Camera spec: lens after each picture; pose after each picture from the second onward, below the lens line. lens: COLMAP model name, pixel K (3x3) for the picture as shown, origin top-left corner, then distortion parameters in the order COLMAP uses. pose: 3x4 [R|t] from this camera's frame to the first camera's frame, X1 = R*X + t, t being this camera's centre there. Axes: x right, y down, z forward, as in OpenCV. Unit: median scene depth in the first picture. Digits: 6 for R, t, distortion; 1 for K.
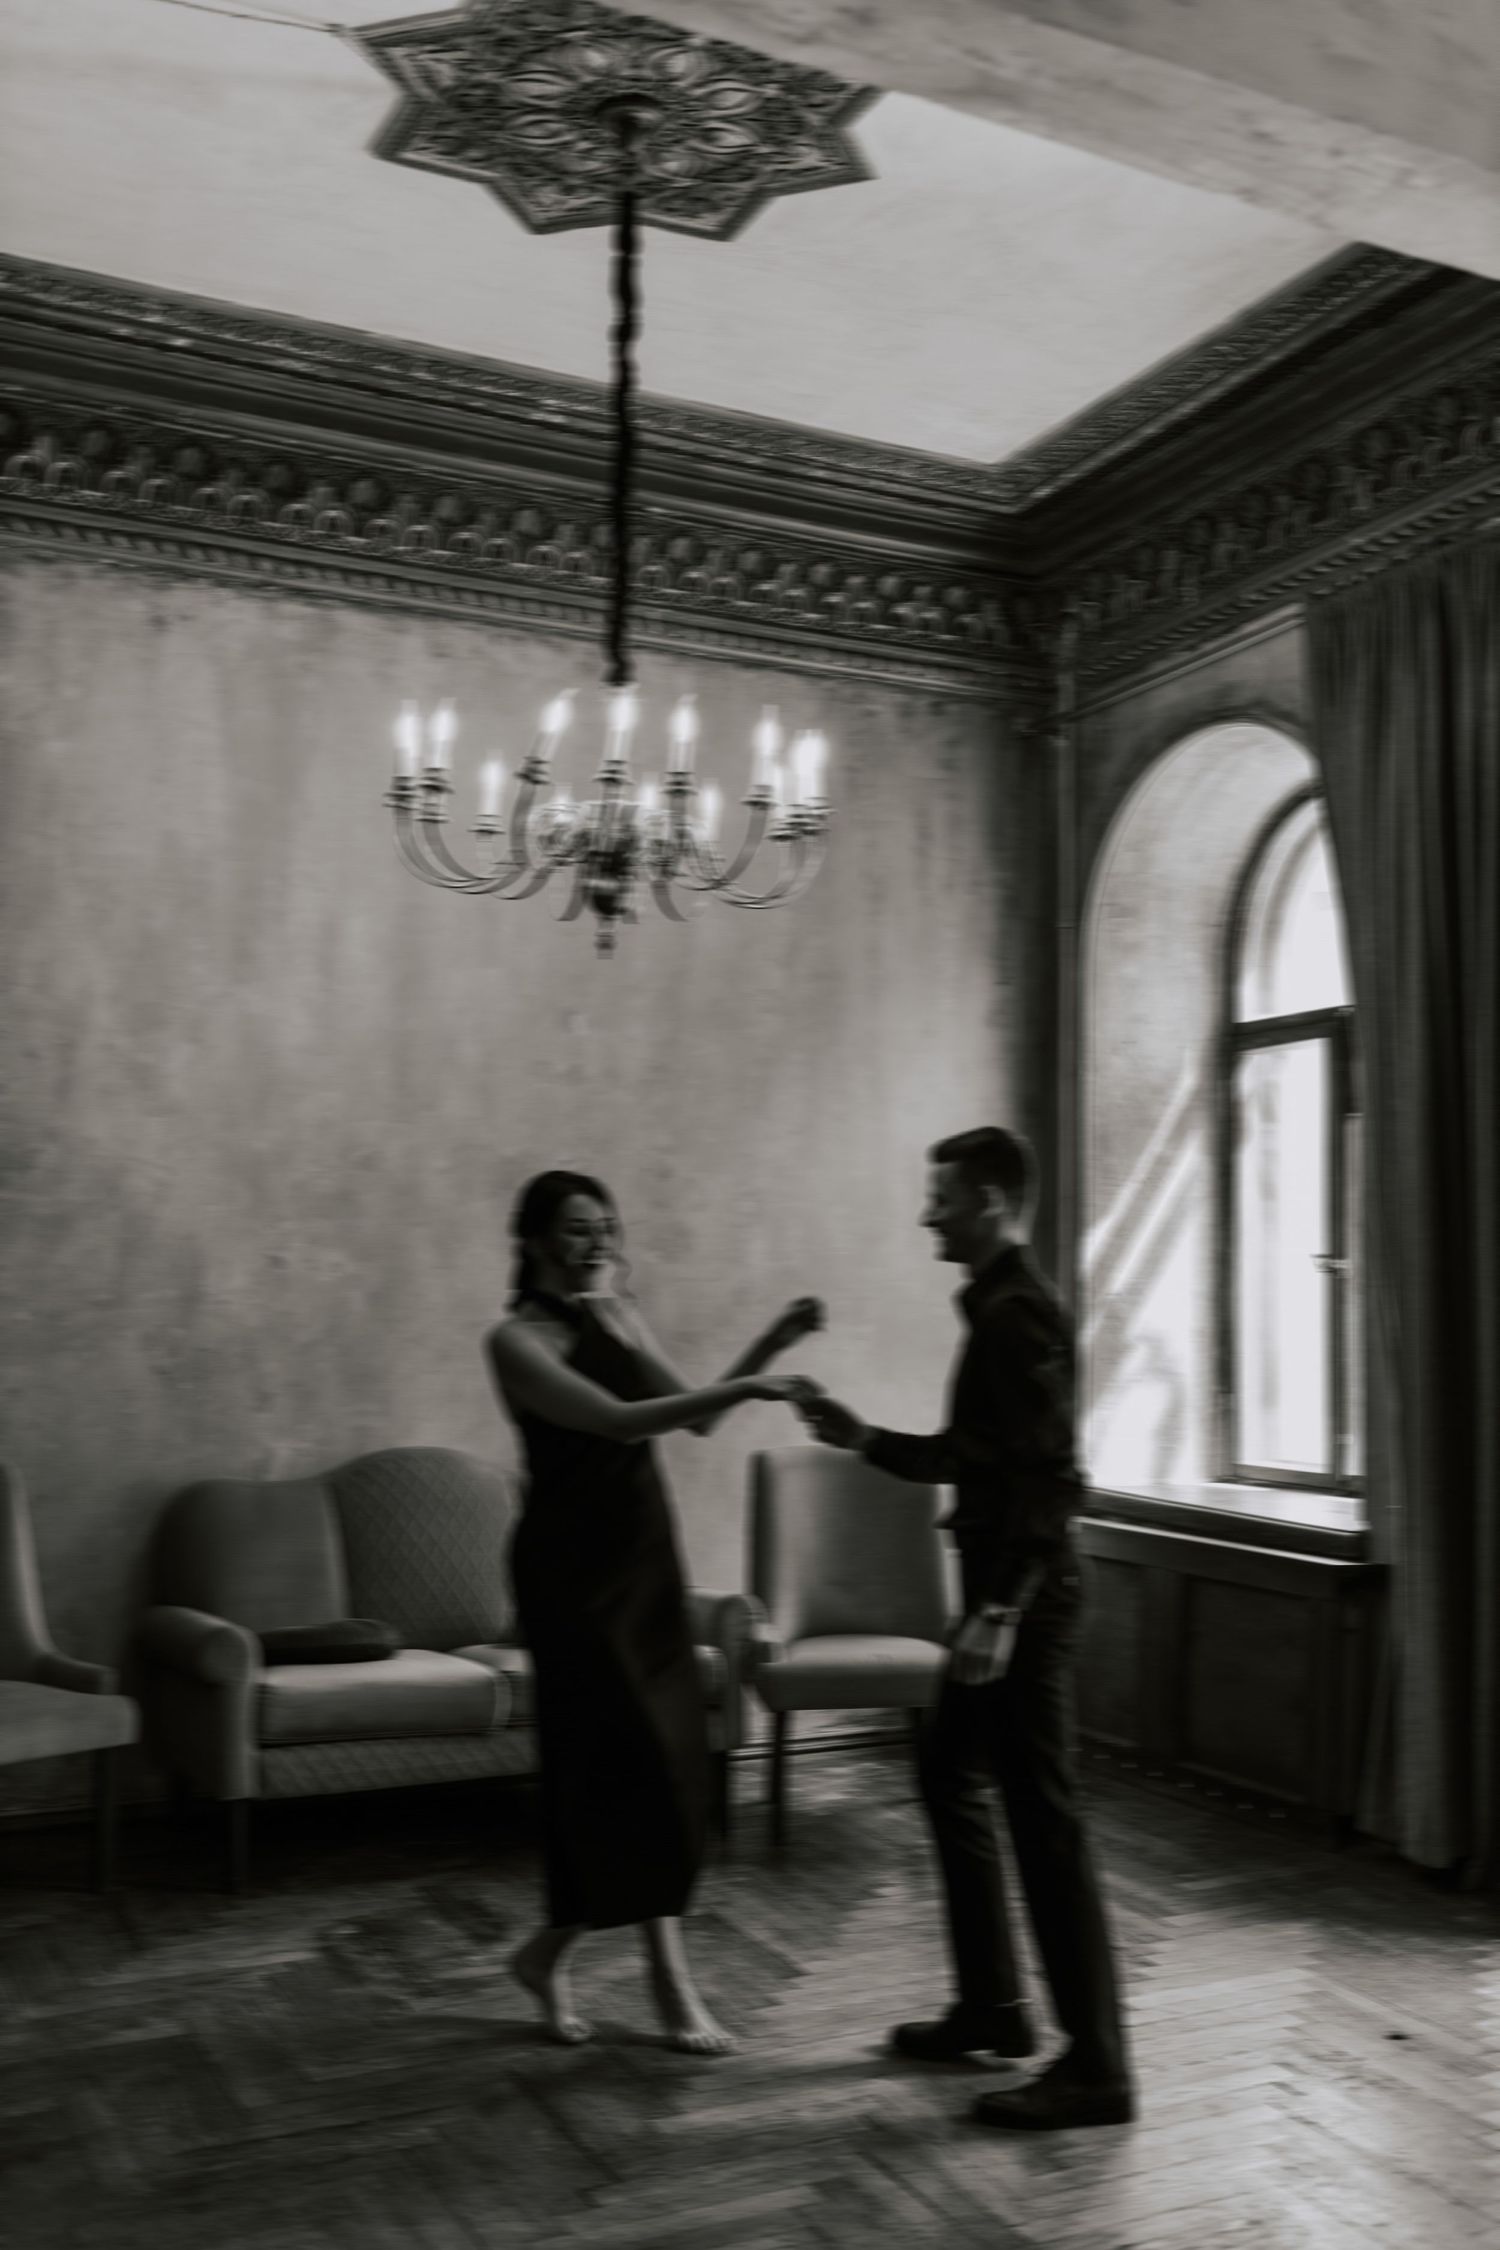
lens RADIAL K [[2132.9, 0, 752.4], [0, 2132.9, 1129.6], [0, 0, 1]] dist [0.012249, 0.000000]
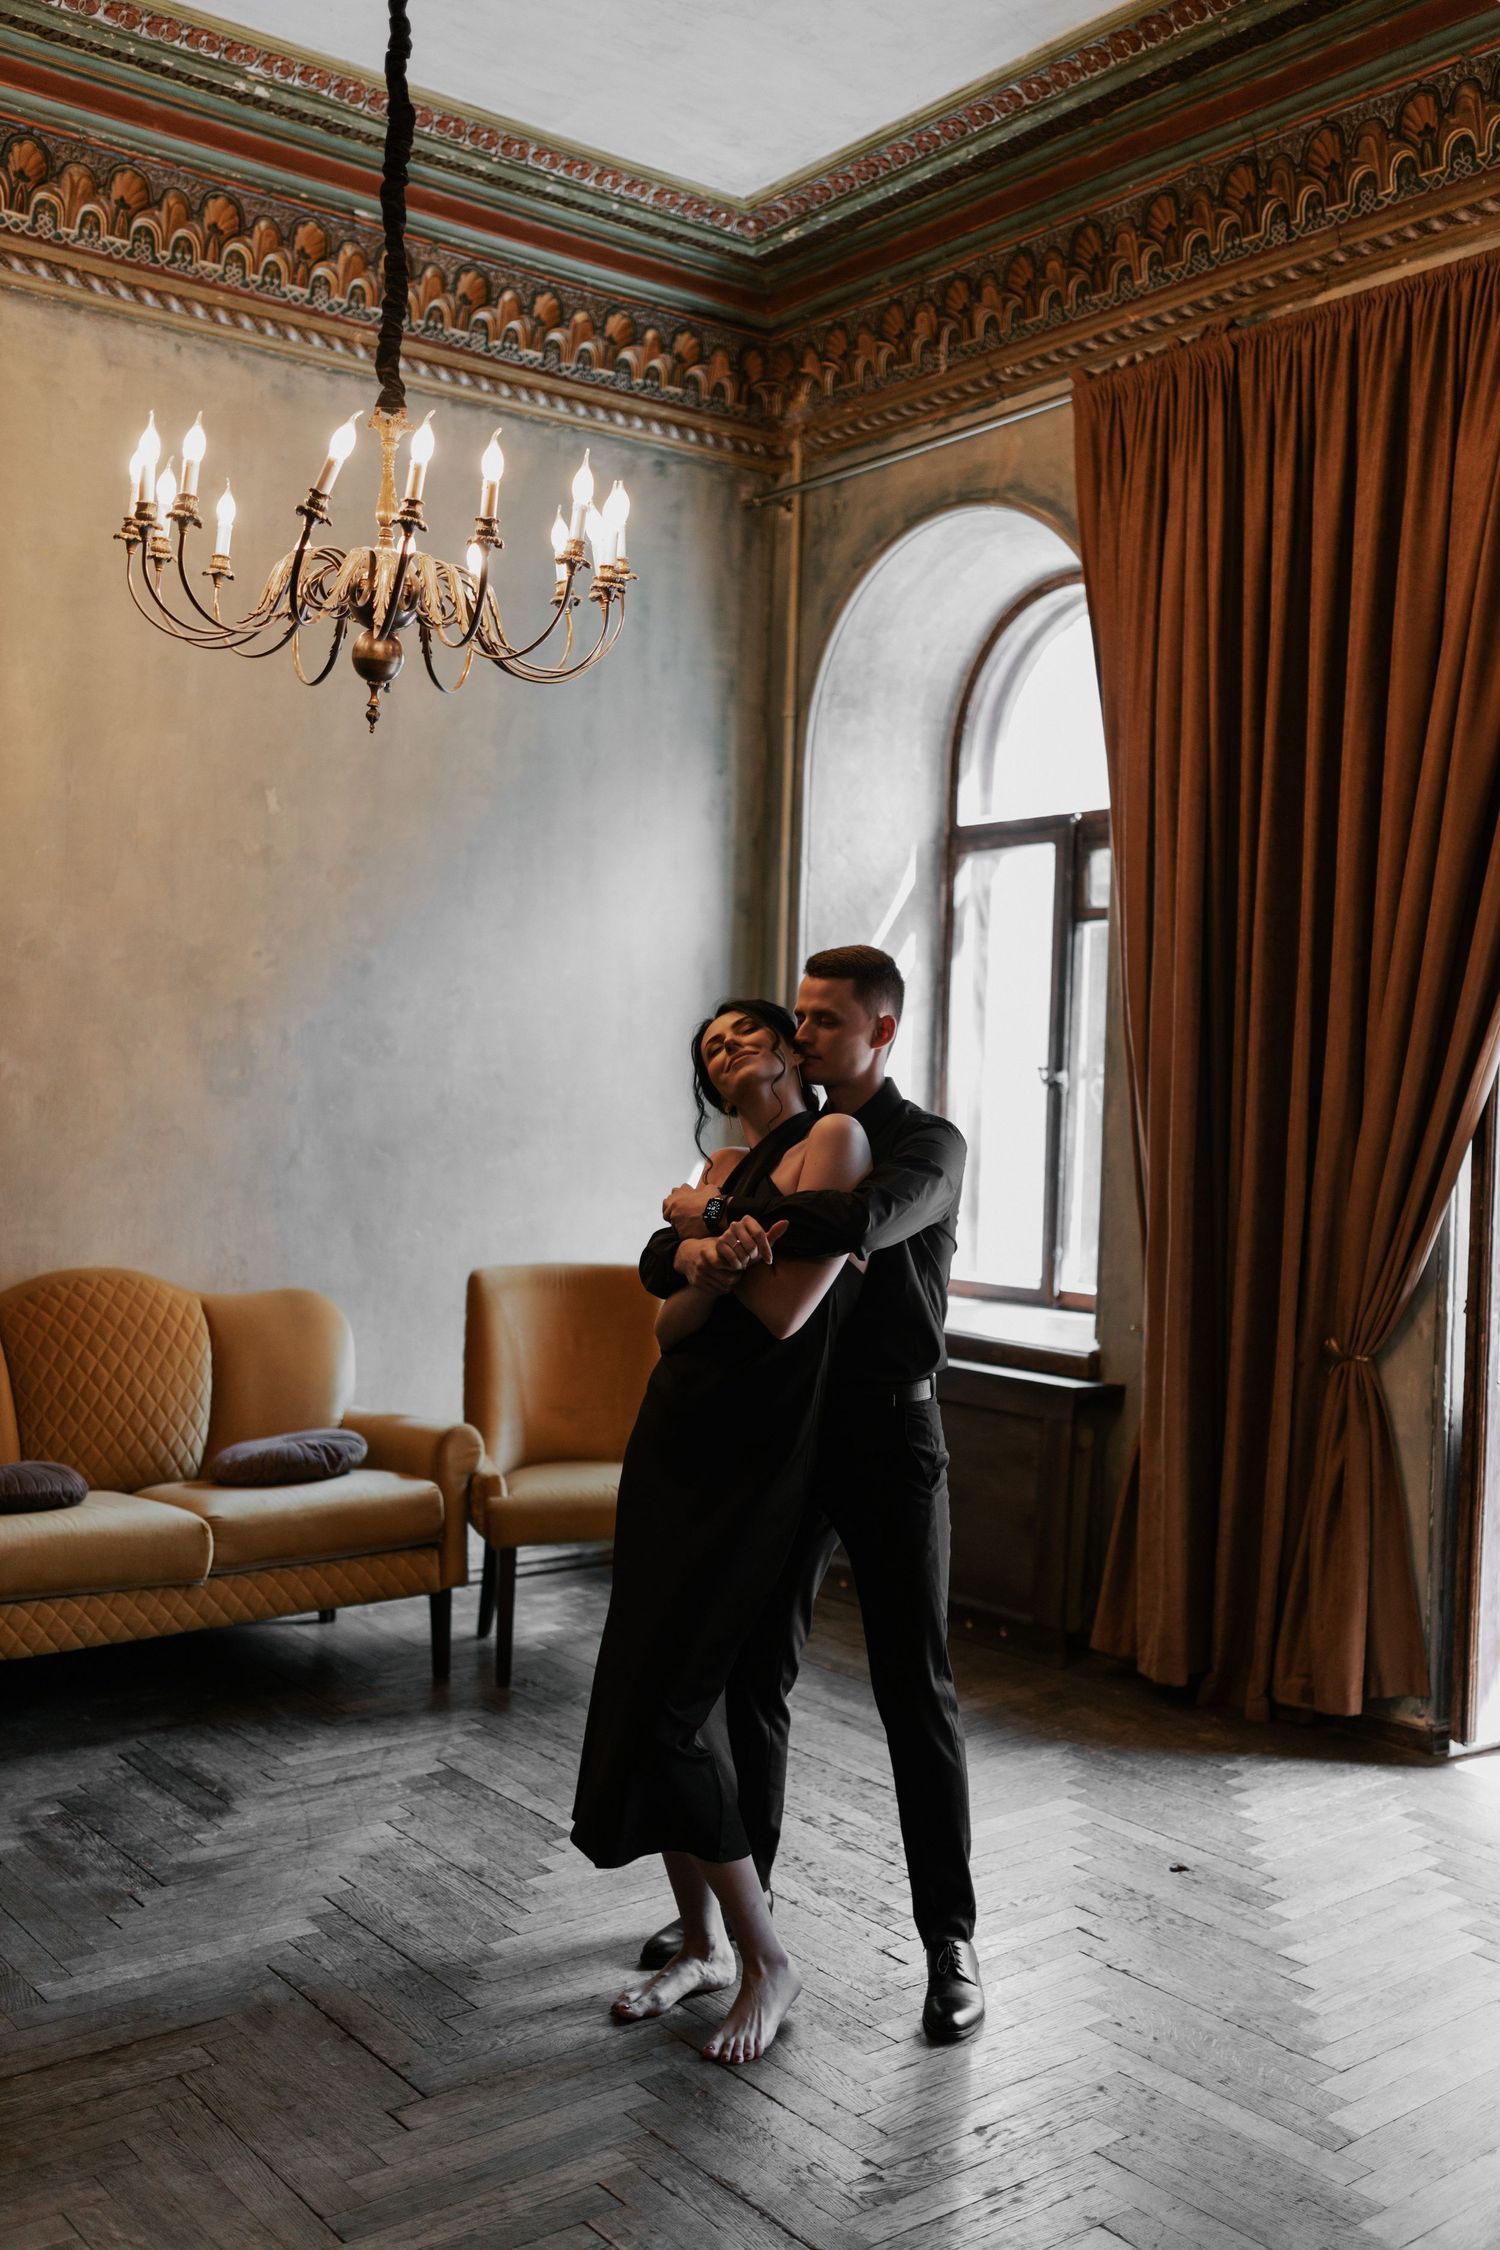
lens RADIAL K [[2132.9, 0, 748.2], [0, 2132.9, 1122.8], [0, 0, 1]] dist [0.012249, 0.000000]
pose [[0.979746, 0.010153, 0.199986, -0.069380], [-0.030009, 0.994880, 0.096508, -0.007481], [-0.197983, -0.100555, 0.975034, 0.076650]]
